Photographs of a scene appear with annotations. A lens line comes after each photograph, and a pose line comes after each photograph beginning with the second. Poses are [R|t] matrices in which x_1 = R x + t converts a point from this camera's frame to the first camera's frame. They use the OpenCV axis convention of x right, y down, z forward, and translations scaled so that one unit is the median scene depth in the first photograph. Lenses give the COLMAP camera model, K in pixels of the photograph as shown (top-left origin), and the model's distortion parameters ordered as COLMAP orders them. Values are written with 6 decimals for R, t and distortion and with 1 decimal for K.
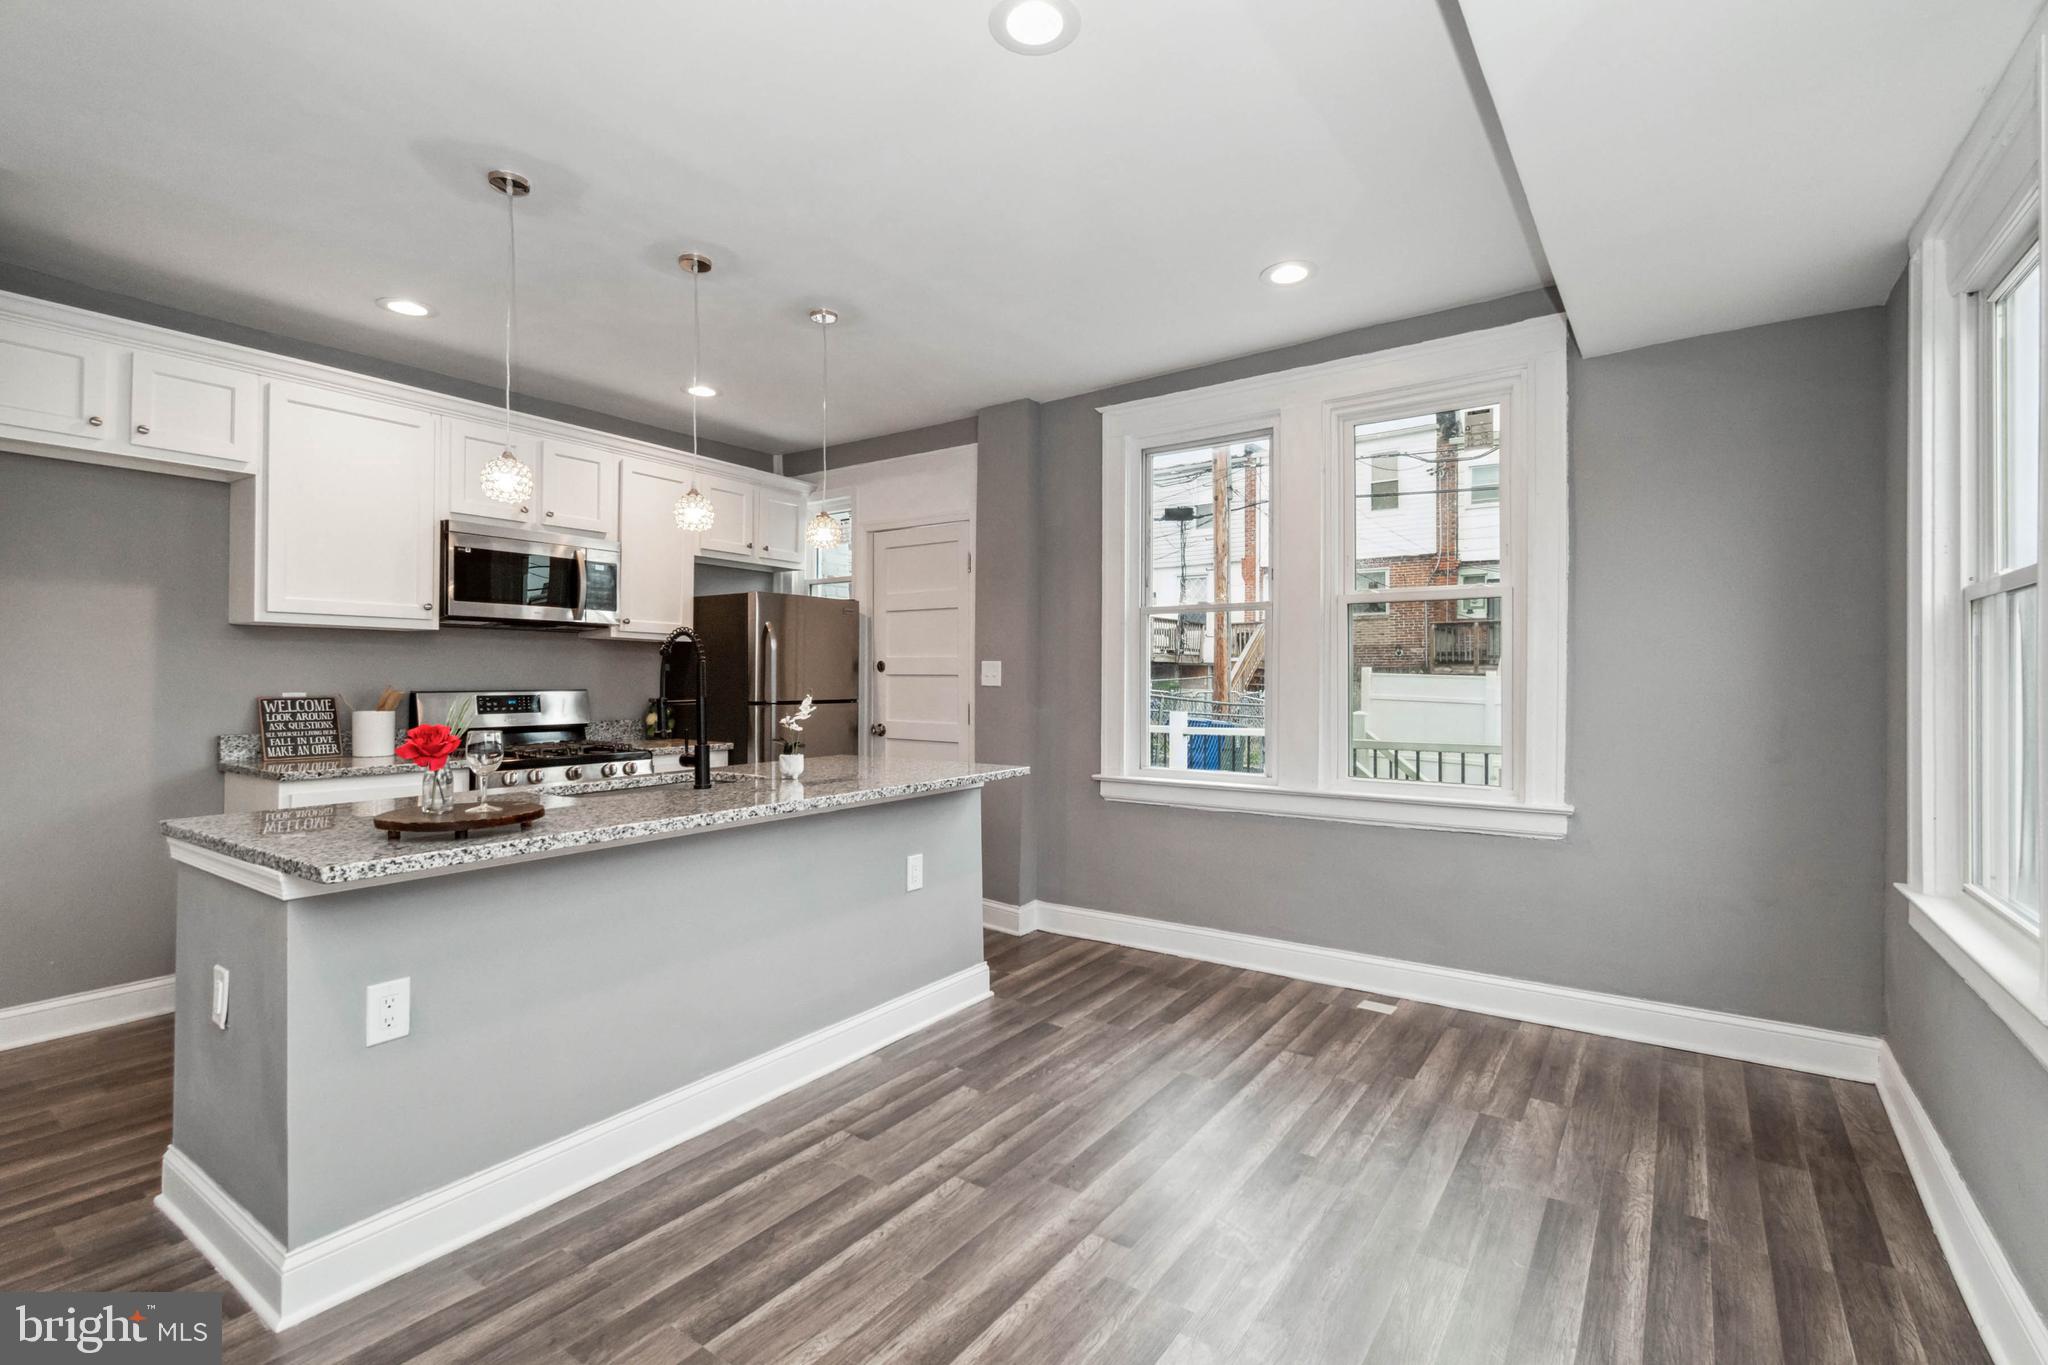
lens RADIAL K [[925.7, 0, 1019.1], [0, 925.7, 681.0], [0, 0, 1]] dist [0.004346, 0.000435]
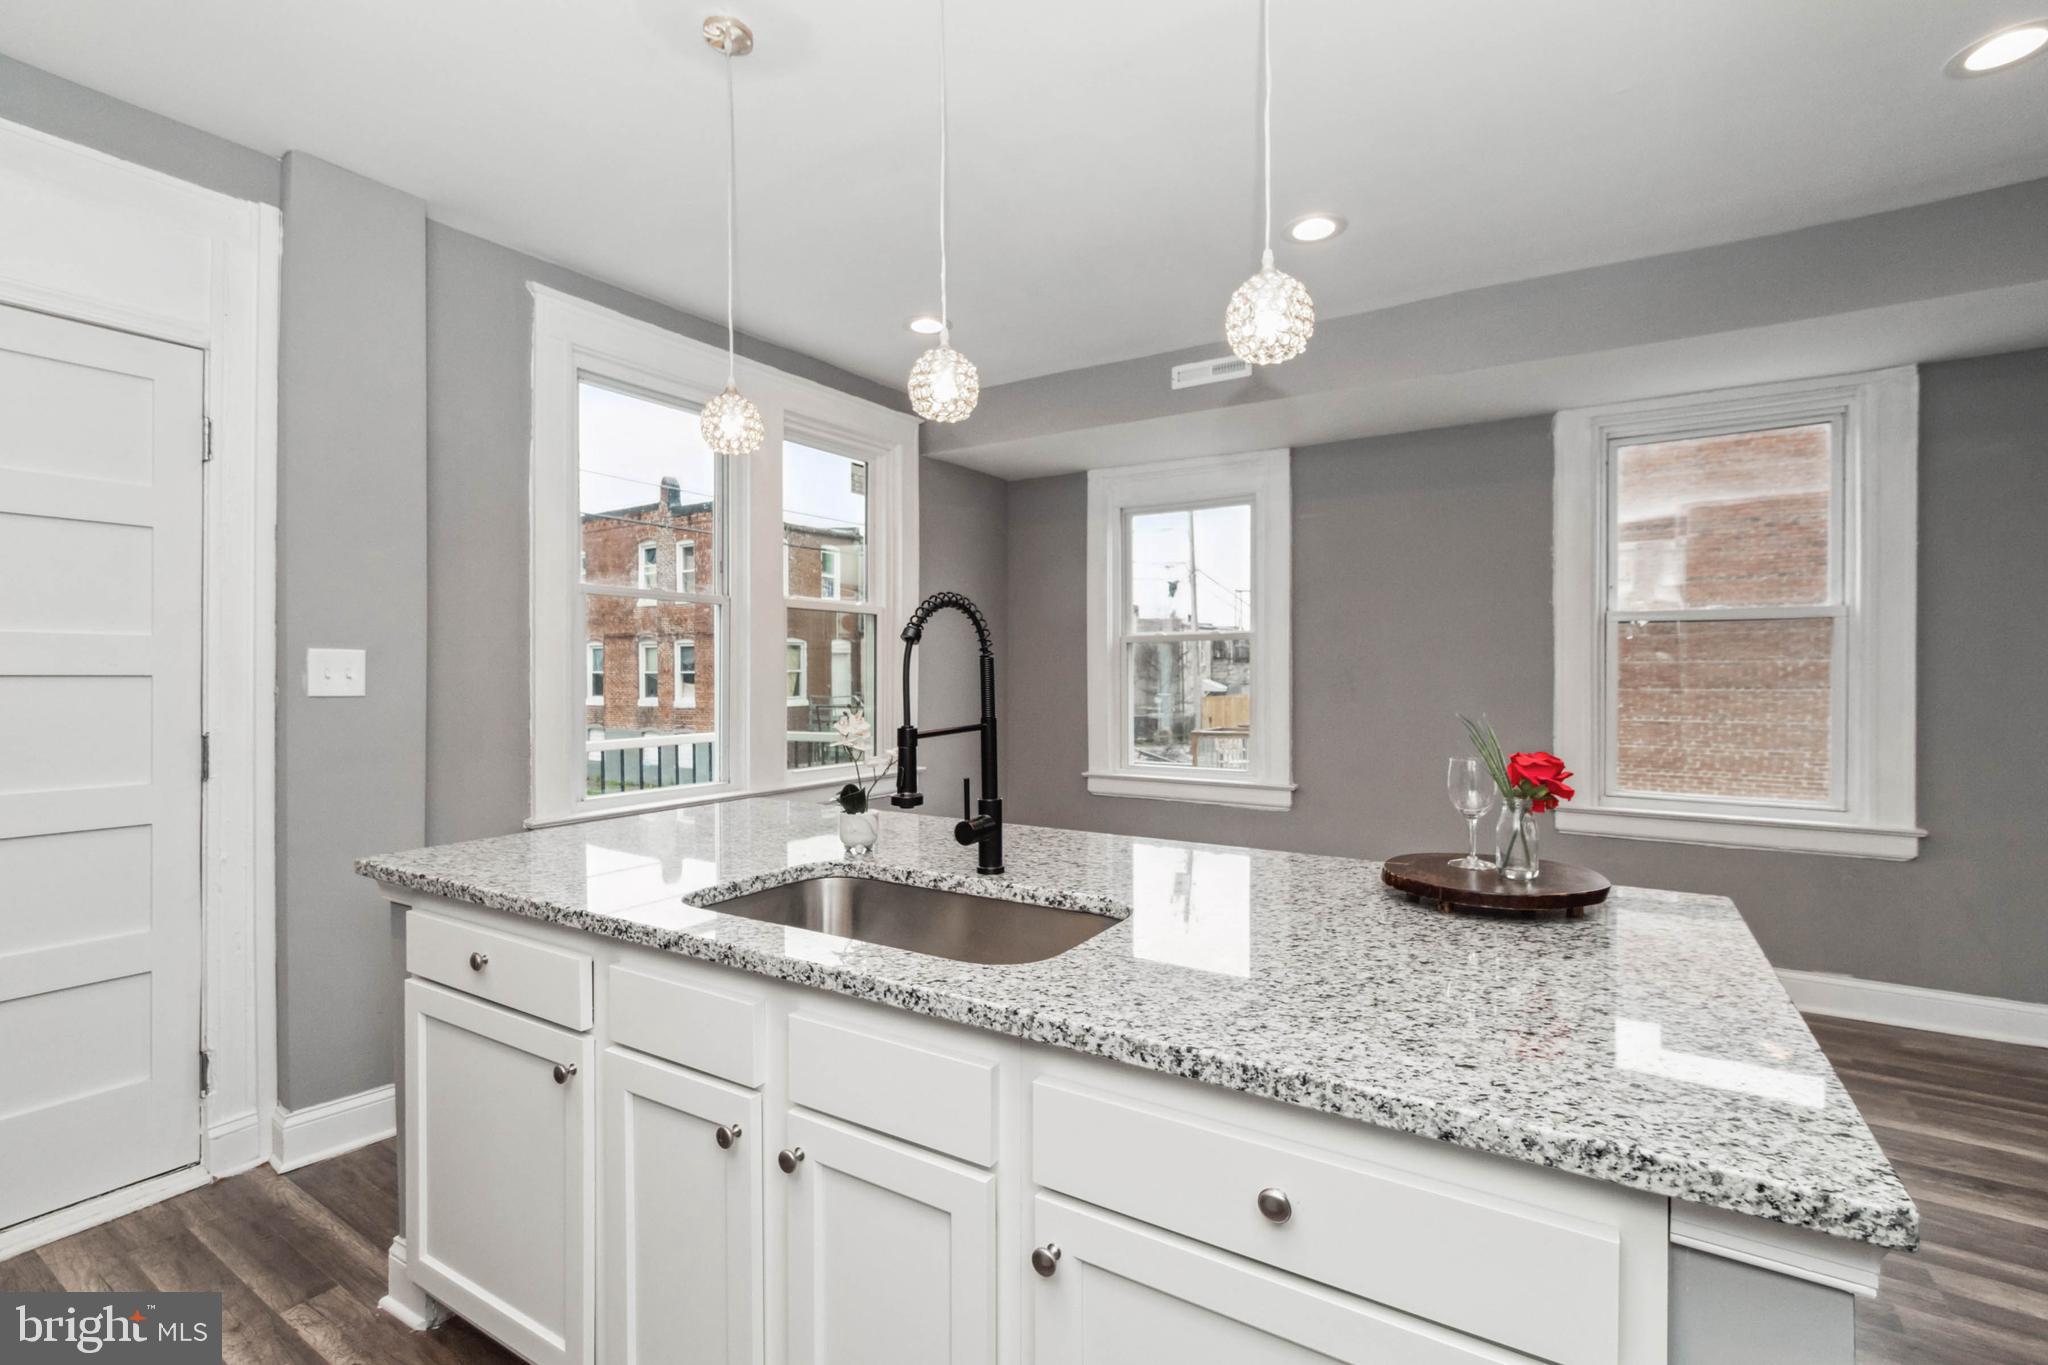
lens RADIAL K [[925.7, 0, 1044.7], [0, 925.7, 681.7], [0, 0, 1]] dist [0.004346, 0.000435]
pose [[-0.071231, -0.010975, 0.997399, -0.731375], [0.002748, 0.999934, 0.011199, -0.009909], [-0.997456, 0.003539, -0.071196, 0.793694]]
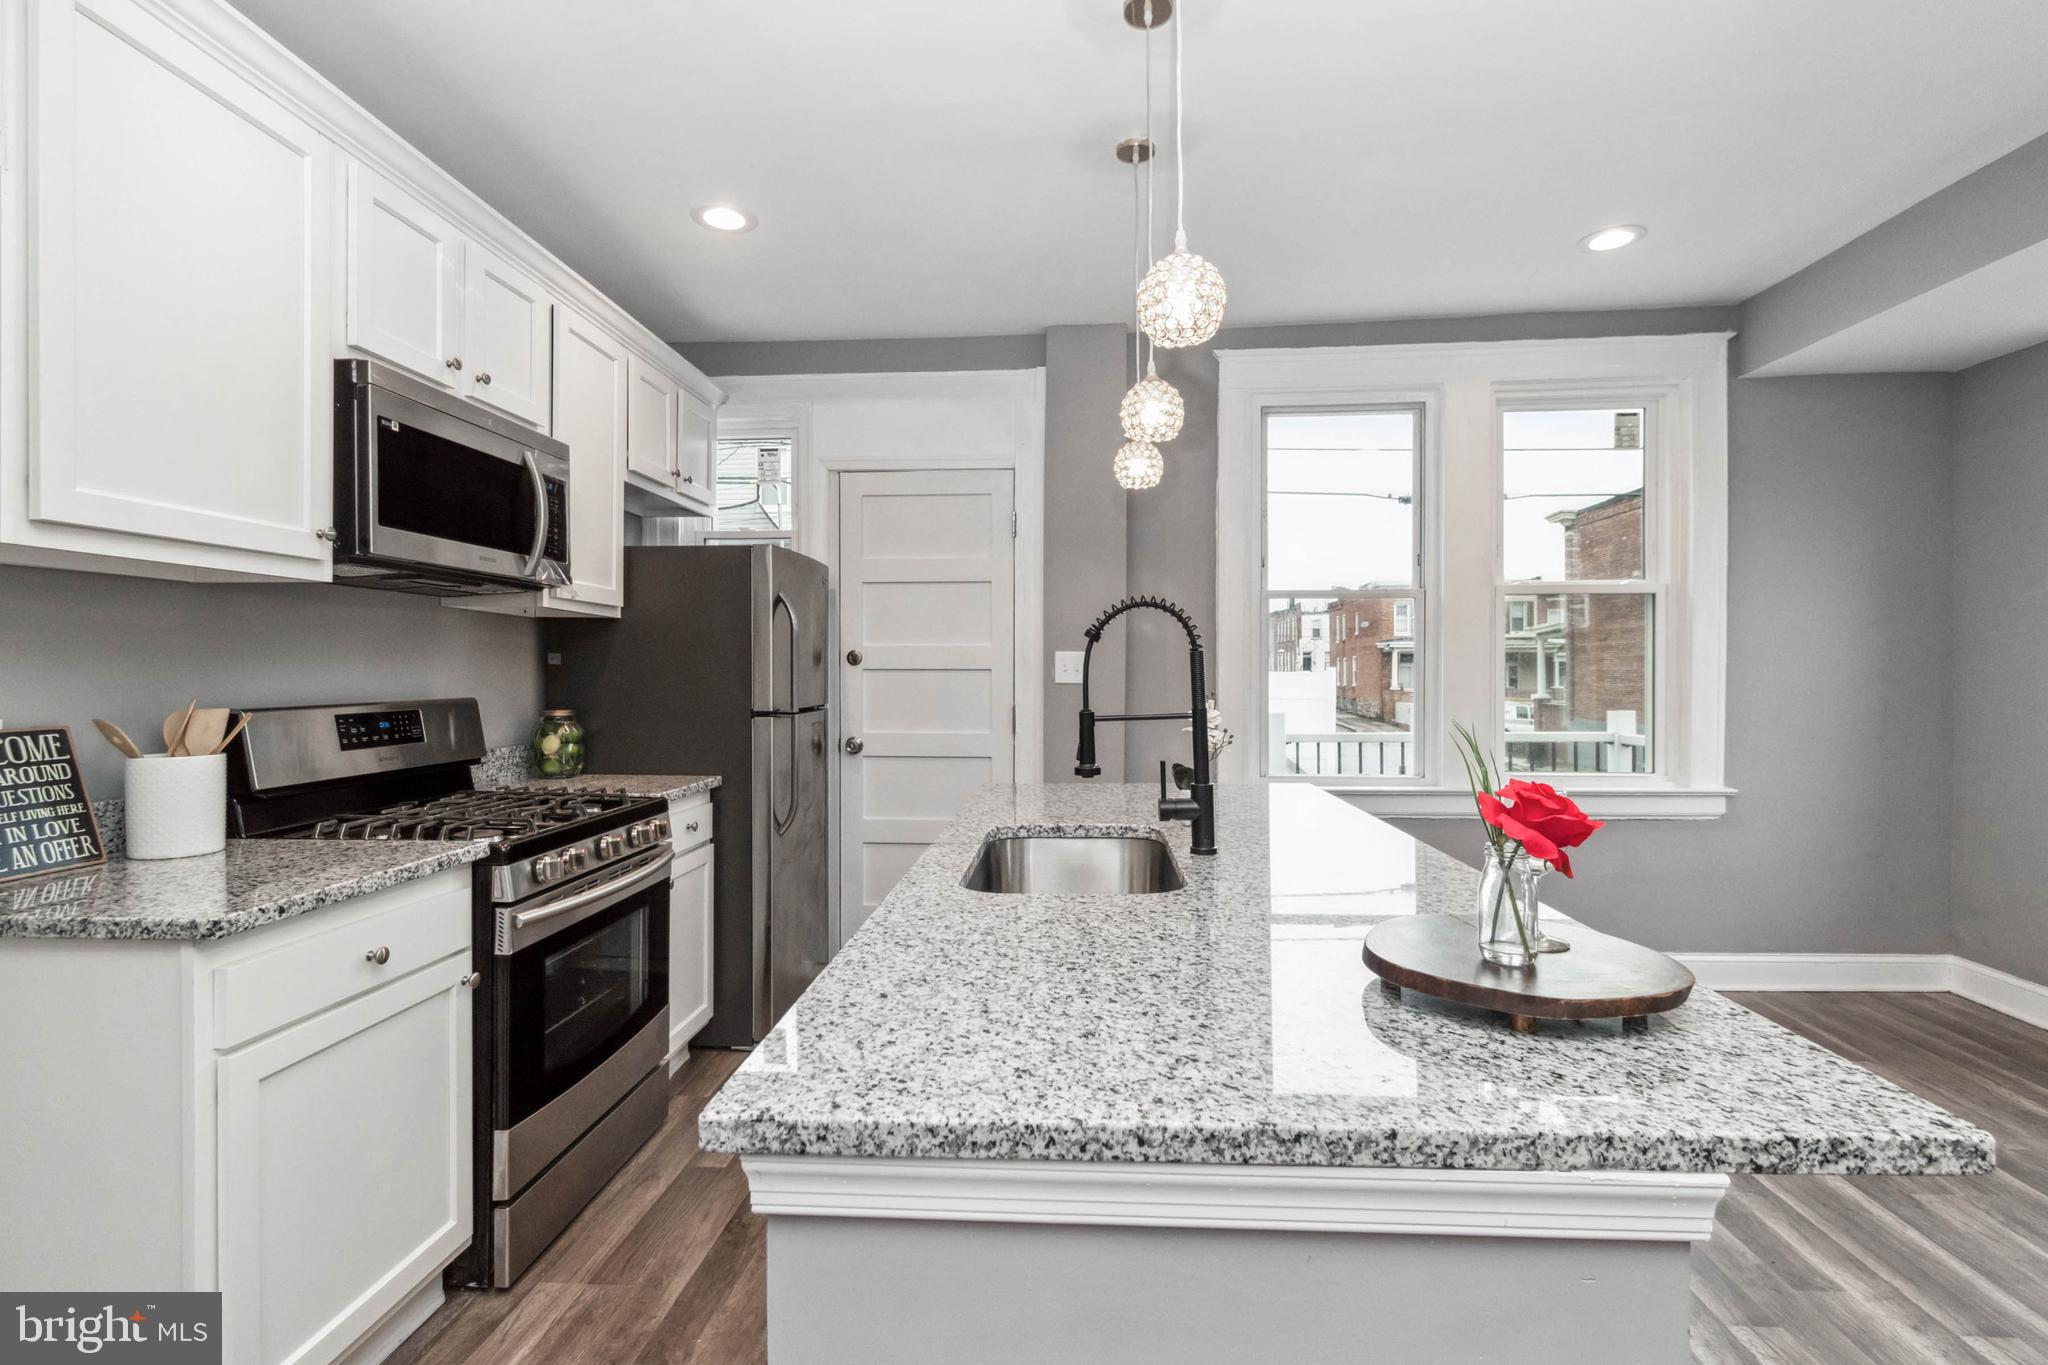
lens RADIAL K [[995.1, 0, 1044.4], [0, 995.1, 683.7], [0, 0, 1]] dist [0.001607, -0.000199]
pose [[0.848908, -0.012201, 0.528400, -0.617456], [0.006205, 0.999895, 0.013120, -0.007001], [-0.528505, -0.007859, 0.848894, 0.376320]]
